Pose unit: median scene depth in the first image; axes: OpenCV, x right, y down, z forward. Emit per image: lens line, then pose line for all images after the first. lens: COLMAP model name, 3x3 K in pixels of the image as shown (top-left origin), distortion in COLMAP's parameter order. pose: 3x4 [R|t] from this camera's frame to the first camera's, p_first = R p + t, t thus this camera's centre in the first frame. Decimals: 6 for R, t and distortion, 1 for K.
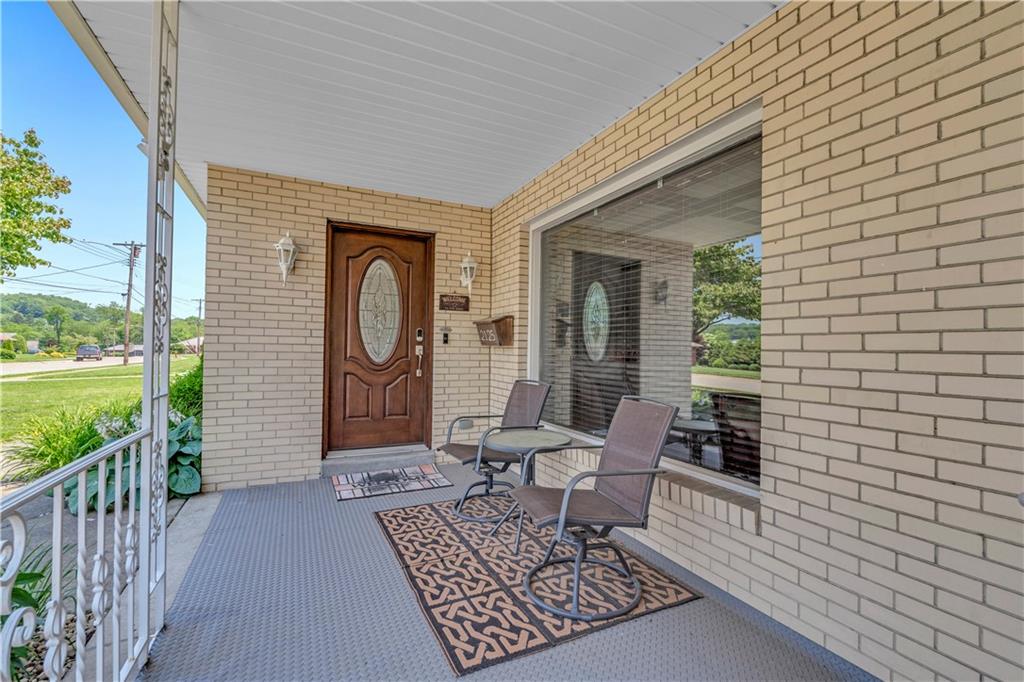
lens RADIAL K [[452.0, 0, 514.5], [0, 452.0, 340.6], [0, 0, 1]] dist [0.000066, -0.000425]
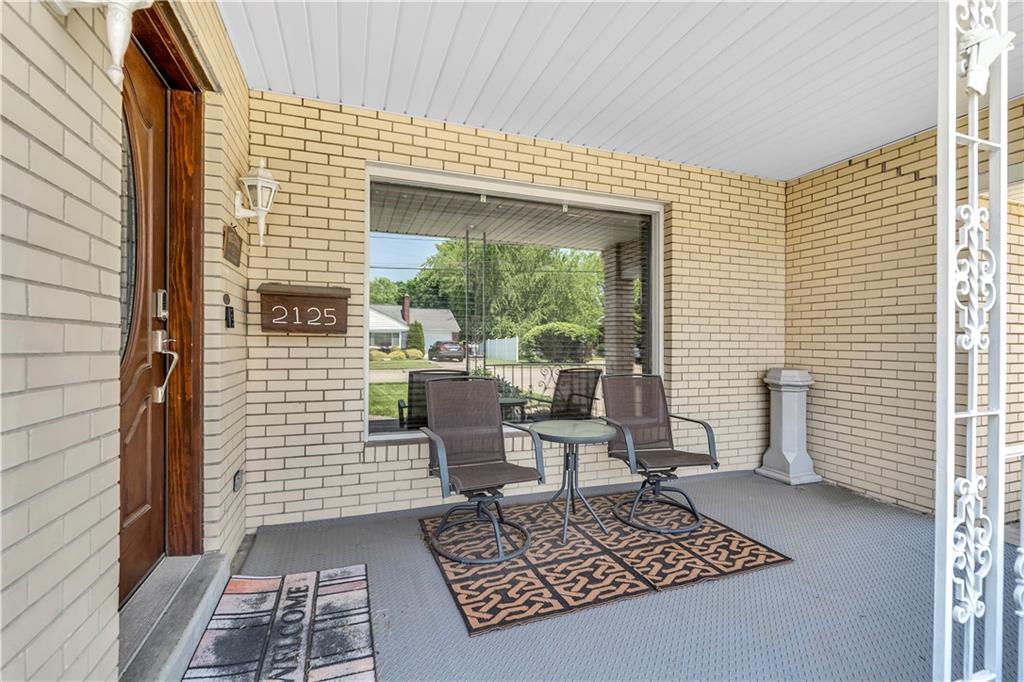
lens RADIAL K [[452.0, 0, 514.5], [0, 452.0, 340.6], [0, 0, 1]] dist [0.000066, -0.000425]
pose [[0.101399, -0.010104, 0.994795, -1.177188], [-0.026944, 0.999554, 0.012899, 0.012419], [-0.994481, -0.028111, 0.101081, 1.235415]]
